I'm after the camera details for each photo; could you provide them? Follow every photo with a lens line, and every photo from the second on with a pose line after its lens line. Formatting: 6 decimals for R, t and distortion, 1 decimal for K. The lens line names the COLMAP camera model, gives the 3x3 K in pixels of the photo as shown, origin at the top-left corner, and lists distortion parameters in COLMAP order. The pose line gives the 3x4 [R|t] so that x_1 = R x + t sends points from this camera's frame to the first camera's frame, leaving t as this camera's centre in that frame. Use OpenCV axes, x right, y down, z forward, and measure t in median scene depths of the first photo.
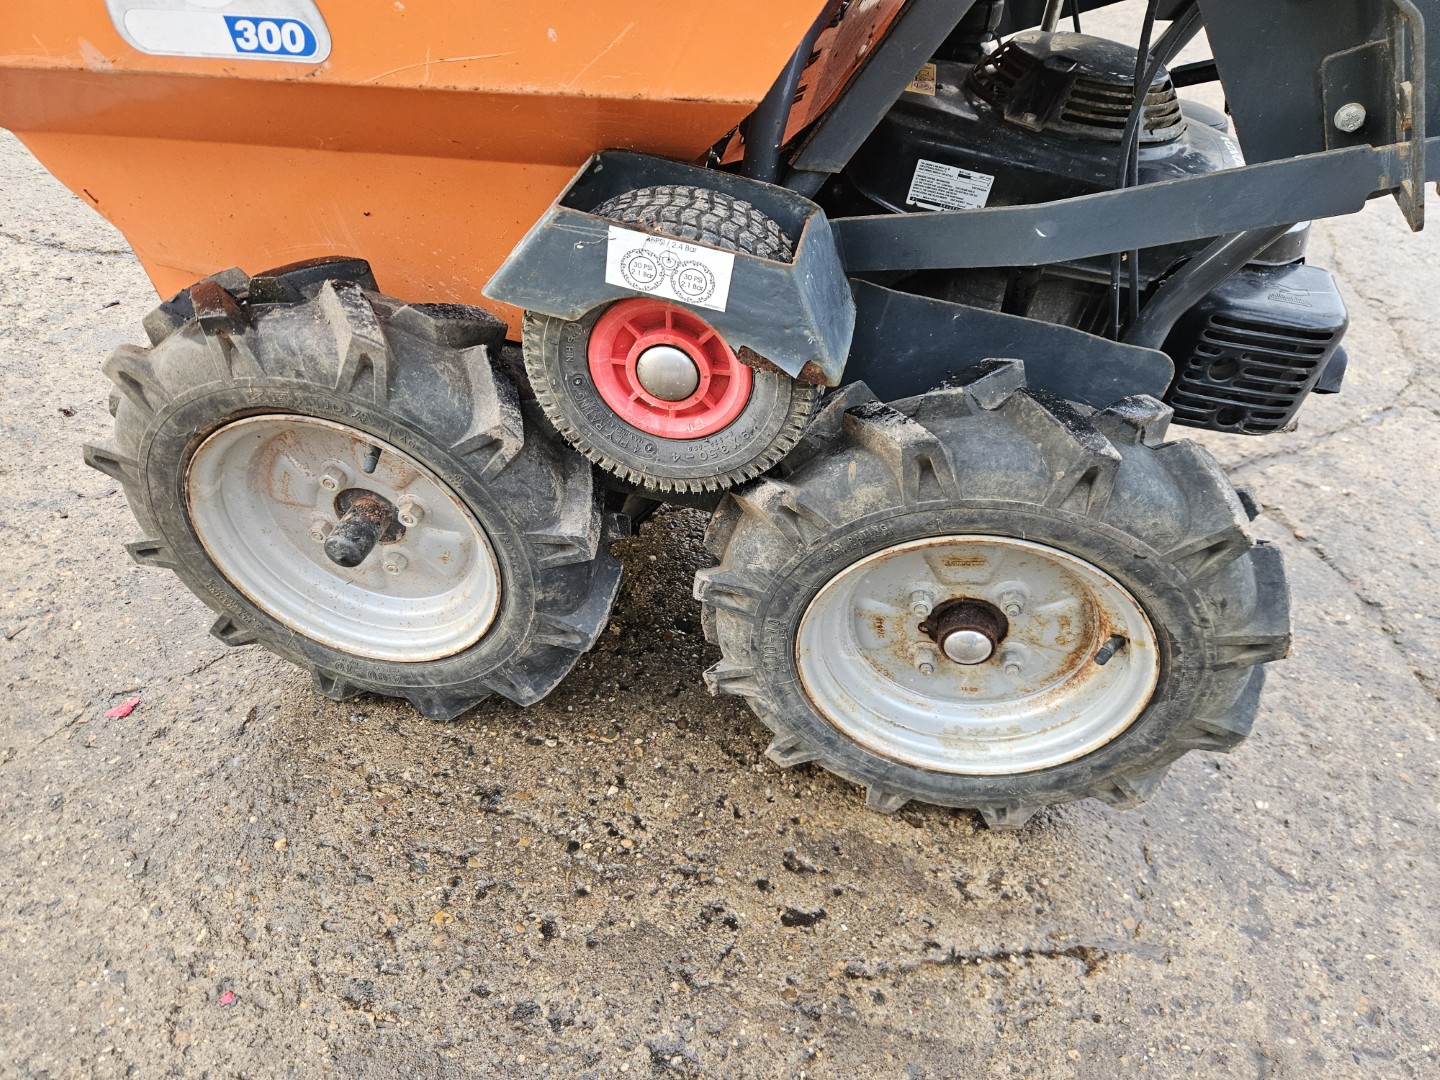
lens RADIAL K [[976.5, 0, 718.8], [0, 976.5, 512.2], [0, 0, 1]] dist [0.041987, -0.036149]
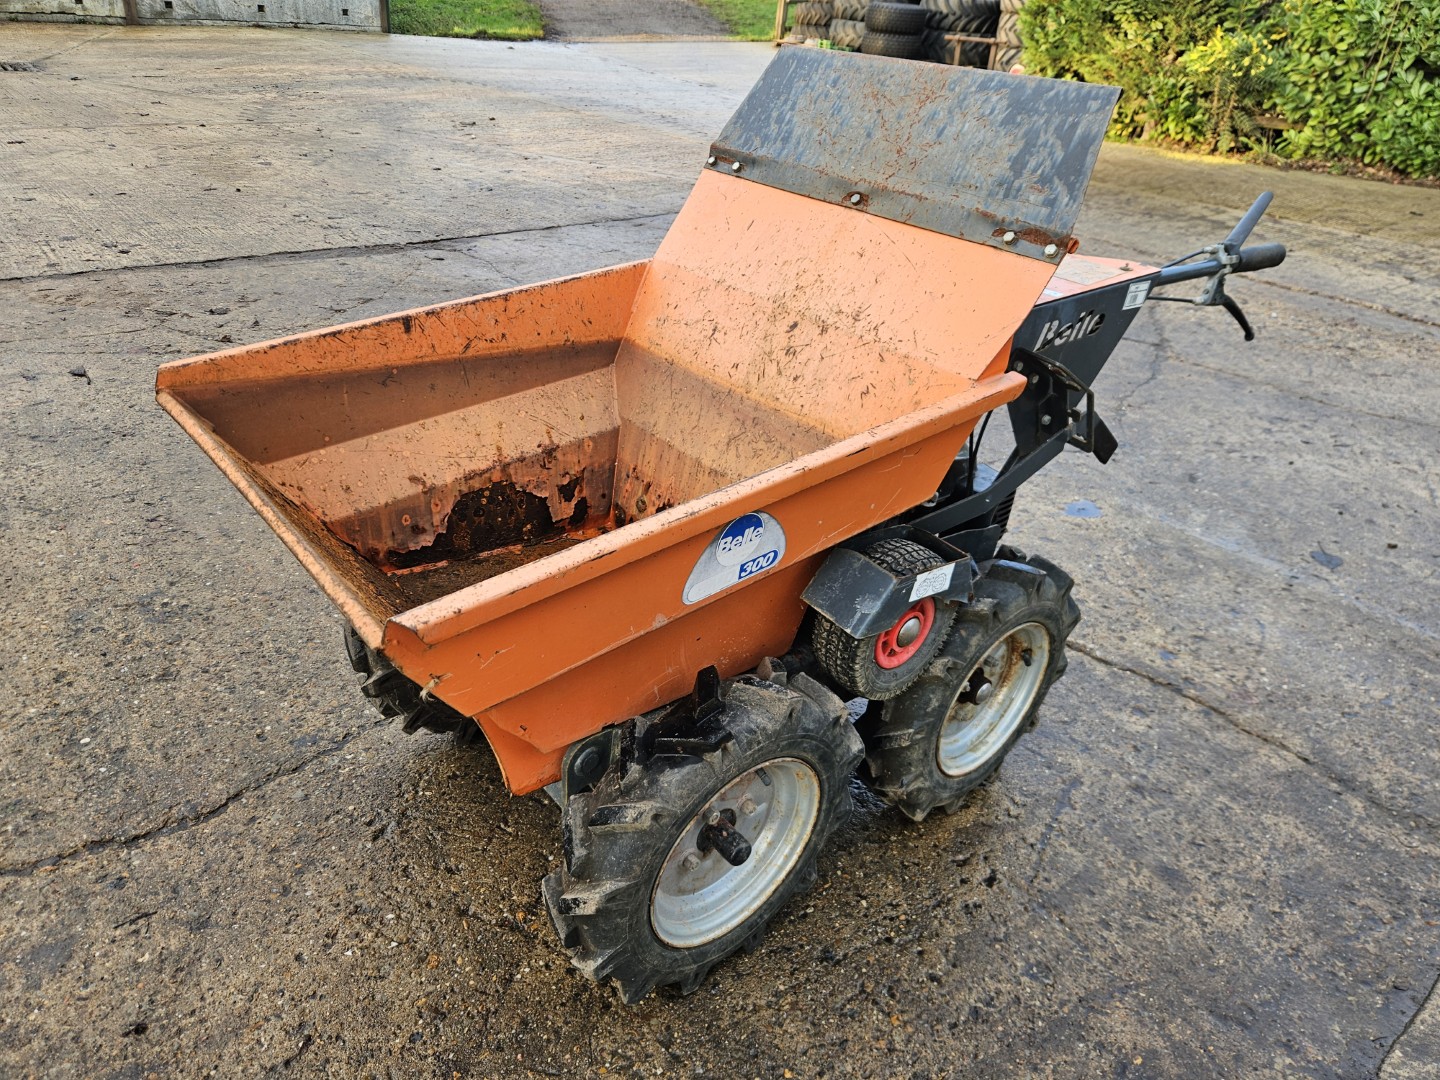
lens RADIAL K [[976.5, 0, 710.2], [0, 976.5, 532.1], [0, 0, 1]] dist [0.041987, -0.036149]
pose [[0.639571, -0.393995, 0.660088, -1.132573], [0.477917, 0.876352, 0.060017, -0.468355], [-0.602116, 0.277082, 0.748787, -0.185094]]
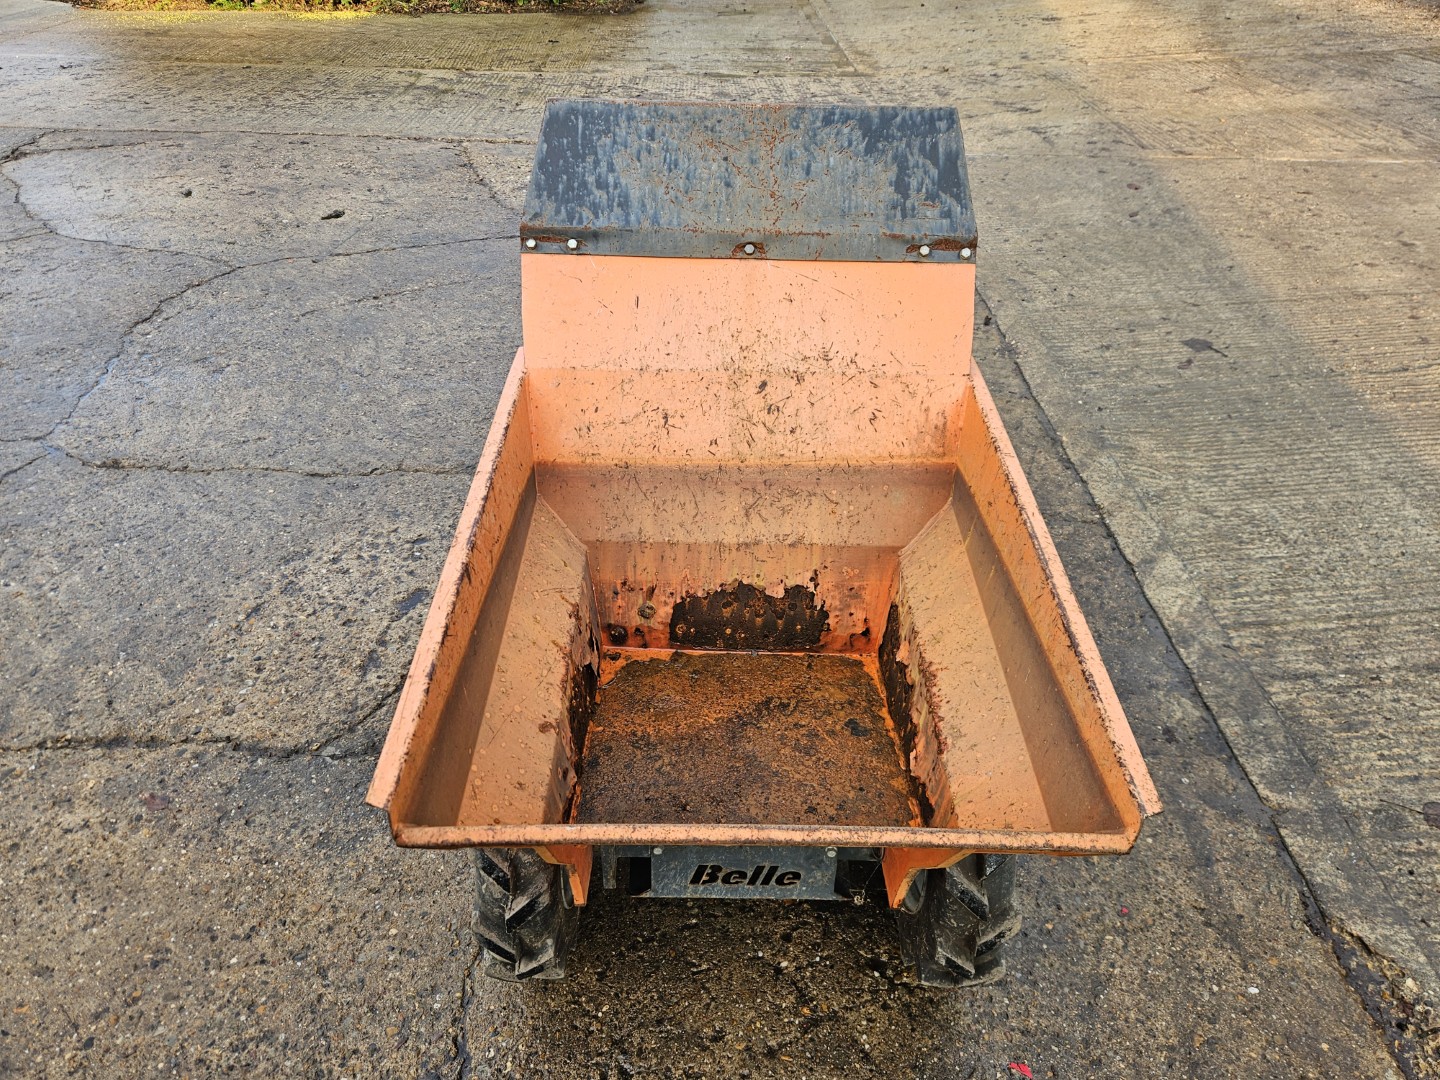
lens RADIAL K [[976.5, 0, 716.4], [0, 976.5, 539.3], [0, 0, 1]] dist [0.041987, -0.036149]
pose [[-0.183471, -0.621384, 0.761722, -1.259841], [0.612518, 0.533803, 0.582989, -1.449087], [-0.768870, 0.573530, 0.282671, 0.559996]]
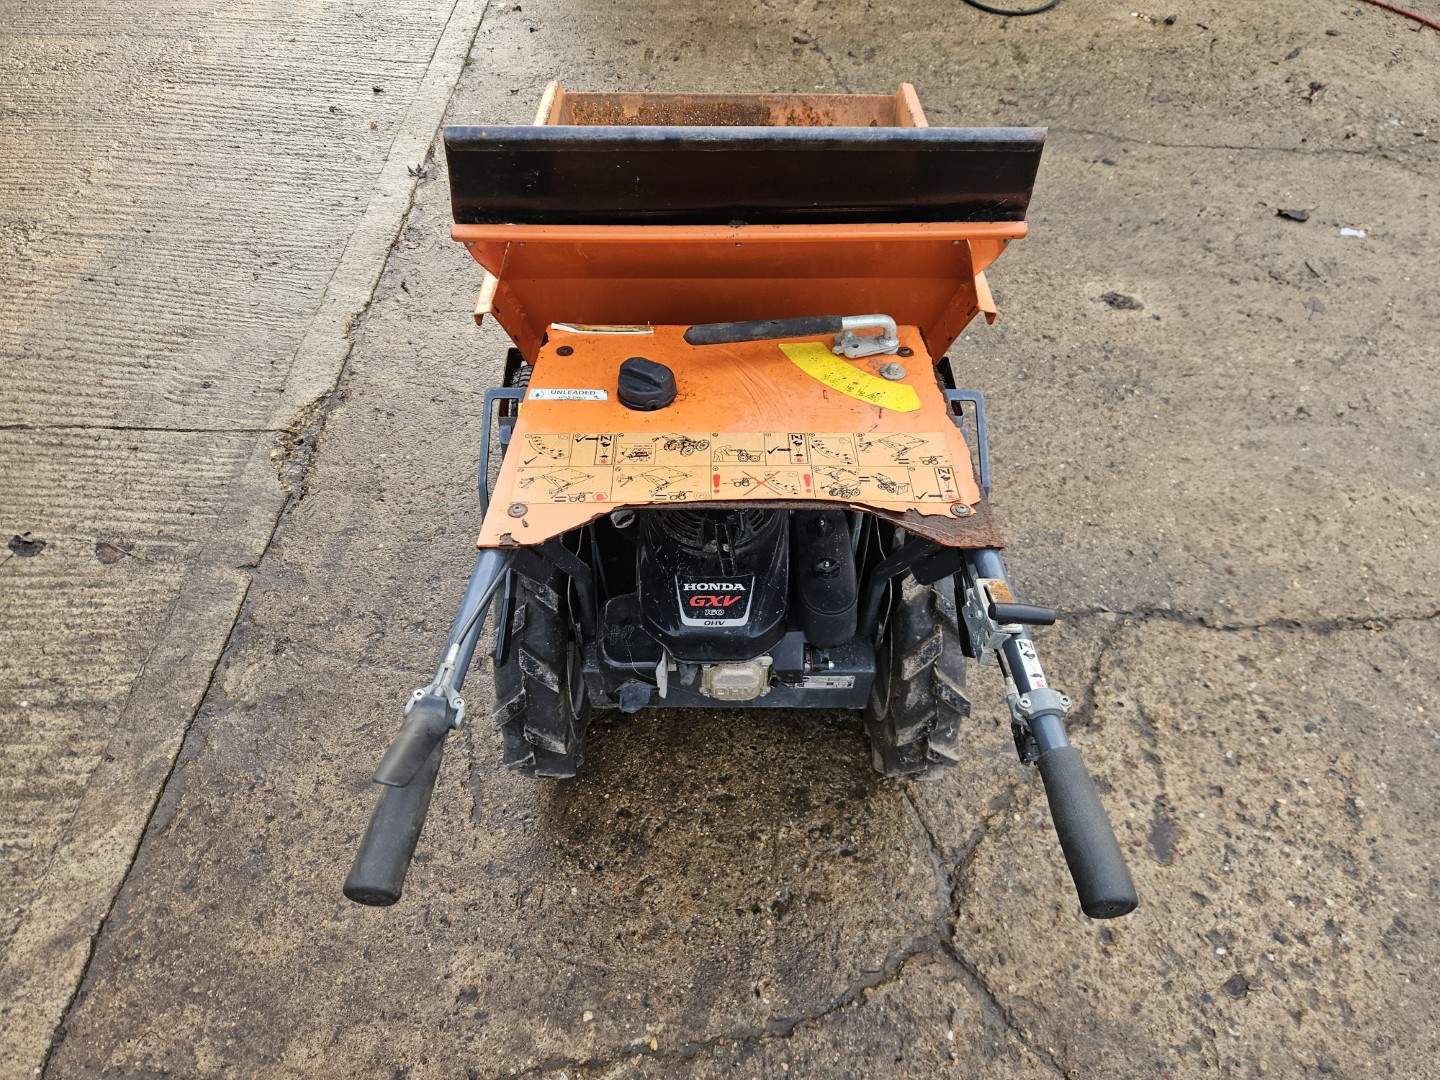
lens RADIAL K [[976.5, 0, 707.8], [0, 976.5, 532.0], [0, 0, 1]] dist [0.041987, -0.036149]
pose [[0.180557, 0.686568, -0.704289, 1.466203], [-0.631908, 0.629699, 0.451854, -1.034872], [0.753718, 0.363461, 0.547545, 0.091164]]
